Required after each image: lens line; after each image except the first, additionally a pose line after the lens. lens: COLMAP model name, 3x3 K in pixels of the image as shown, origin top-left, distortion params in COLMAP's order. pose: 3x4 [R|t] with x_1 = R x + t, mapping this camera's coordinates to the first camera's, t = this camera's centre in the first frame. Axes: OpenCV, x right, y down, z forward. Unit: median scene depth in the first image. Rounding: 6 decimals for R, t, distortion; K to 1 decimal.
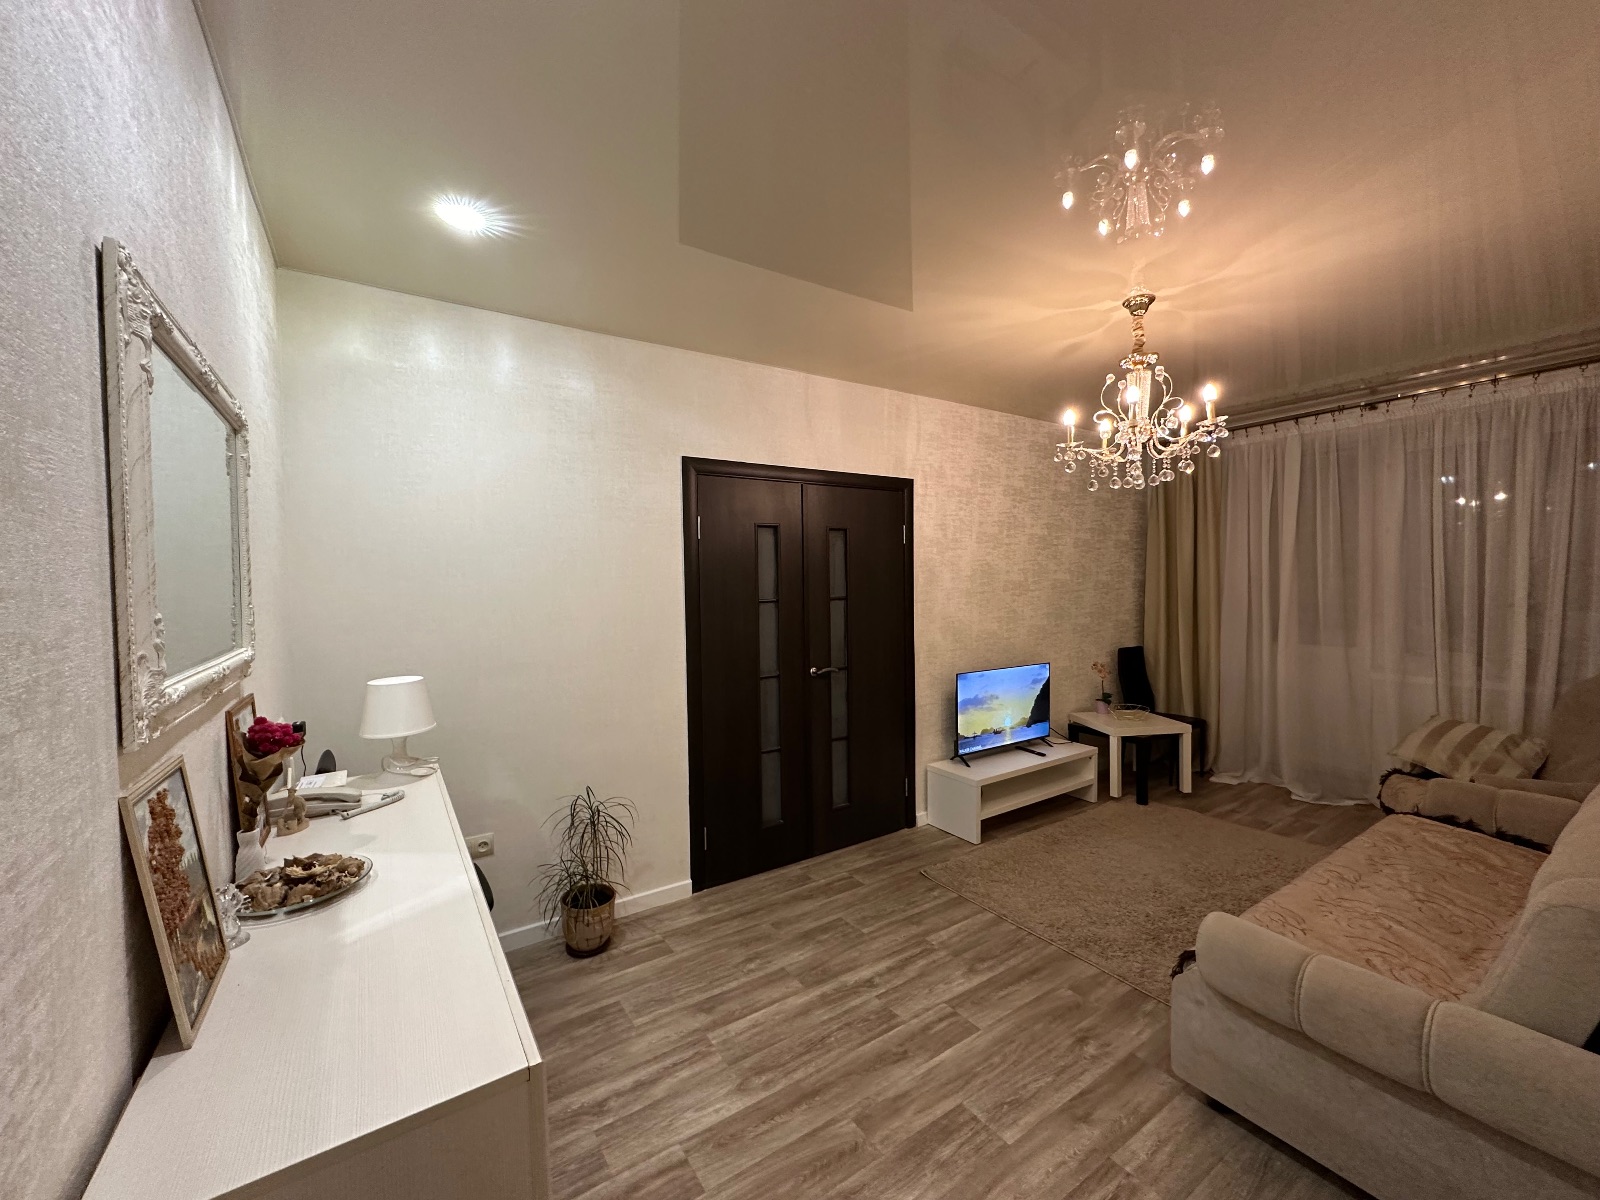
lens RADIAL K [[632.8, 0, 800.5], [0, 632.8, 602.4], [0, 0, 1]] dist [-0.000400, 0.000150]
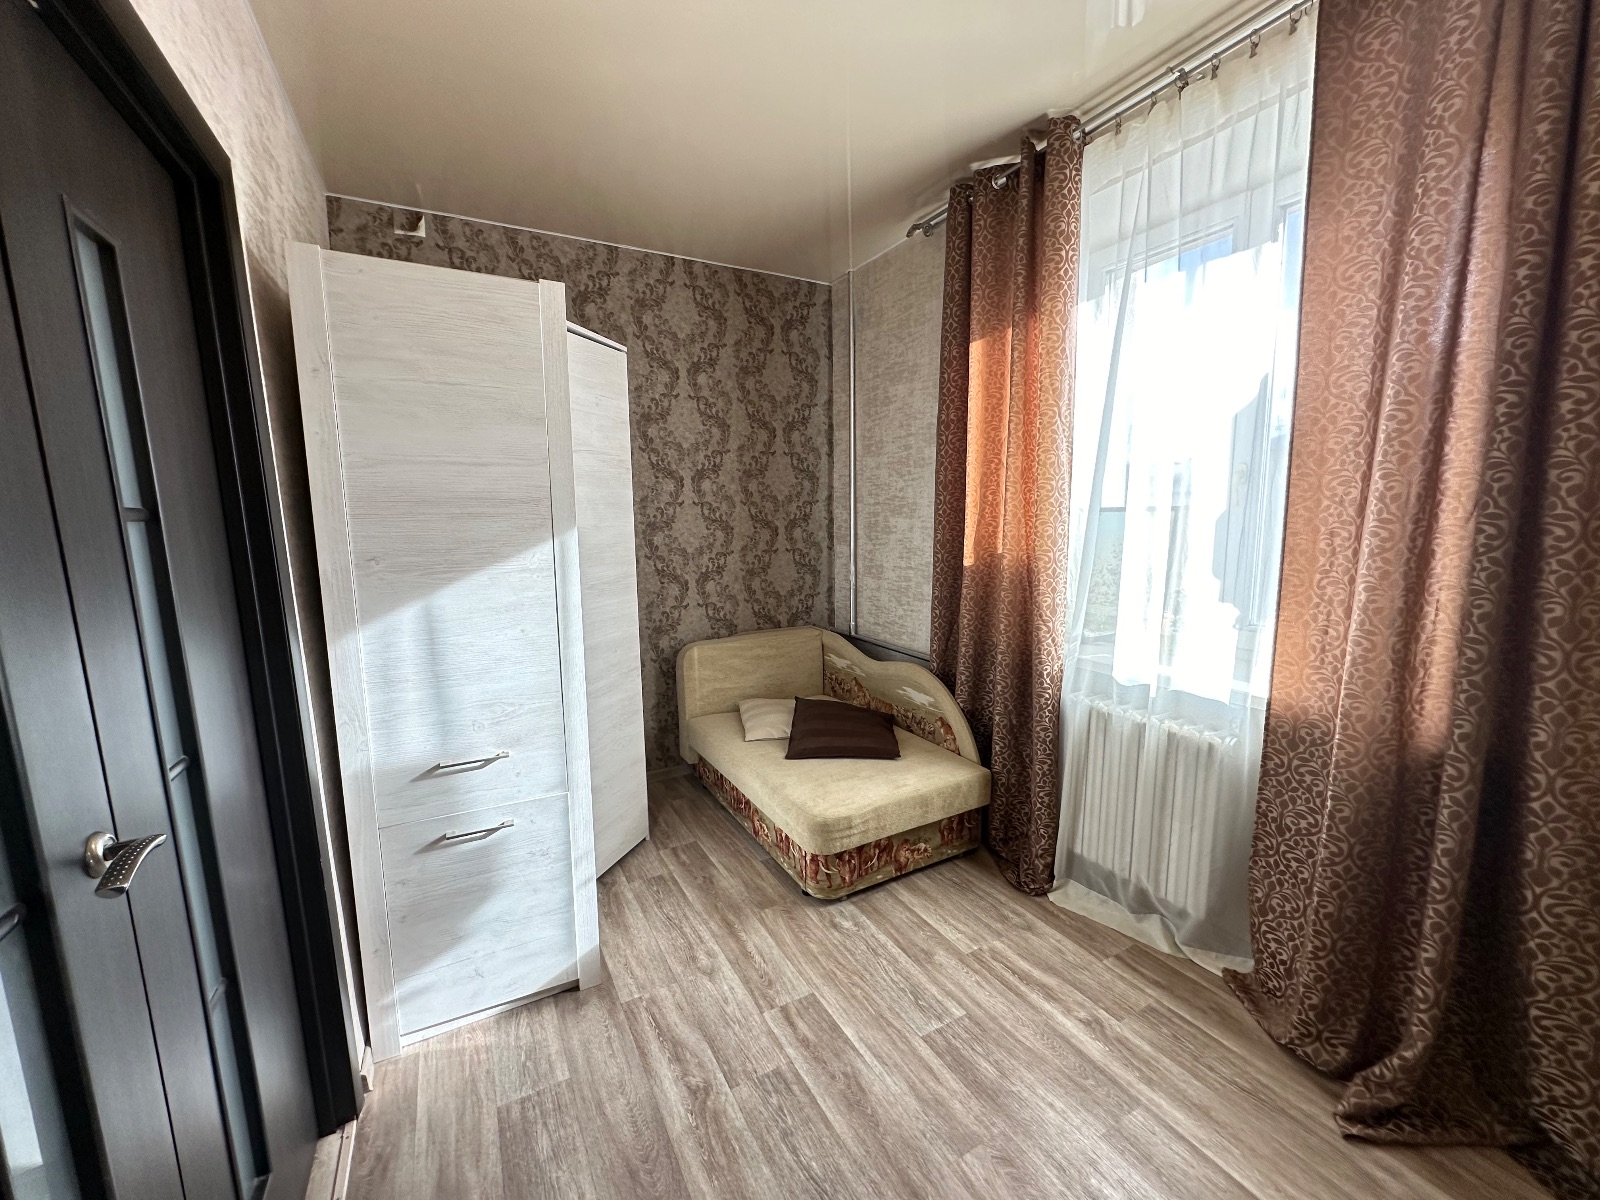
lens RADIAL K [[632.8, 0, 798.9], [0, 632.8, 605.9], [0, 0, 1]] dist [-0.000400, 0.000150]
pose [[0.085341, -0.130599, 0.987755, -0.620565], [0.040553, 0.991006, 0.127525, 0.035634], [-0.995526, 0.029173, 0.089869, 1.112505]]
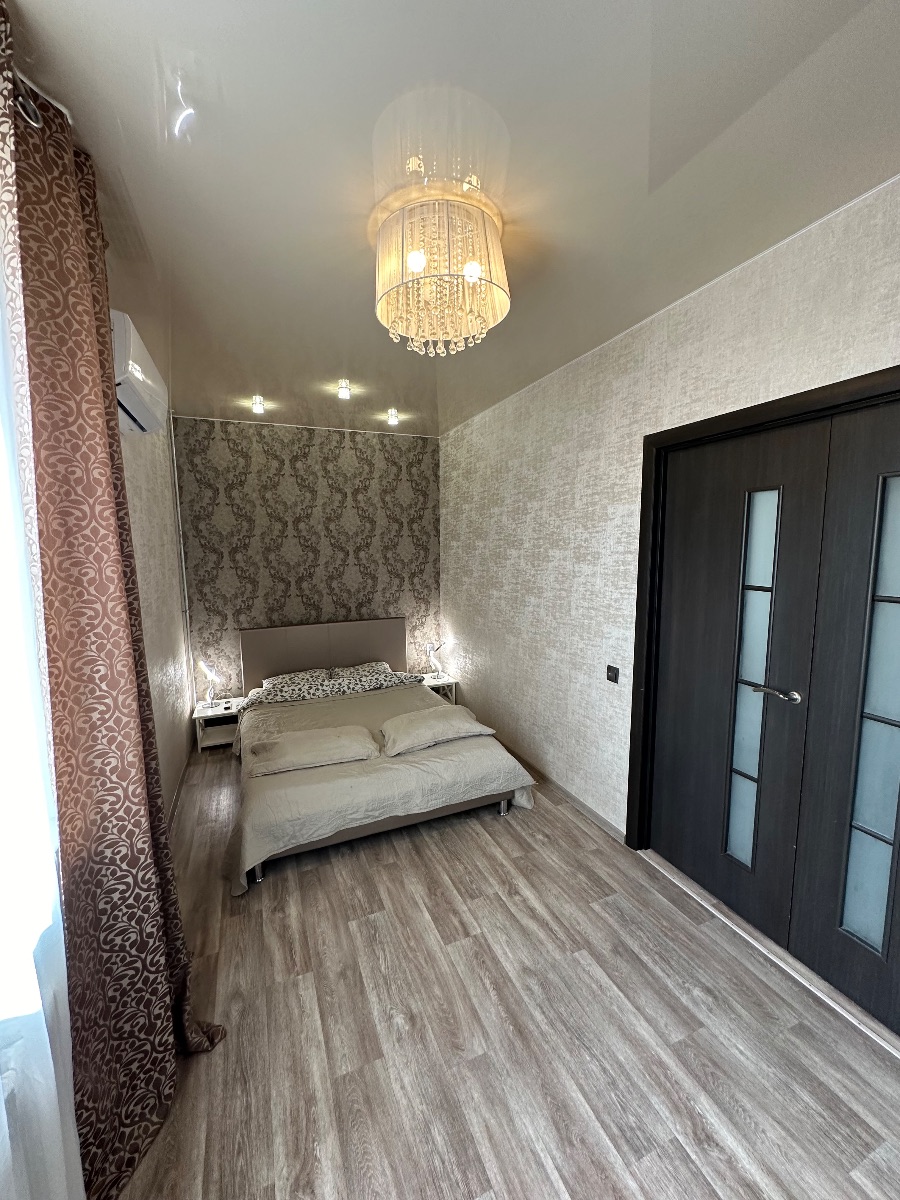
lens RADIAL K [[474.6, 0, 450.2], [0, 474.6, 603.1], [0, 0, 1]] dist [-0.000400, 0.000150]
pose [[-0.183141, 0.131700, -0.974225, 0.822350], [-0.007858, 0.990758, 0.135412, -0.100100], [0.983055, 0.032455, -0.180414, 1.069245]]
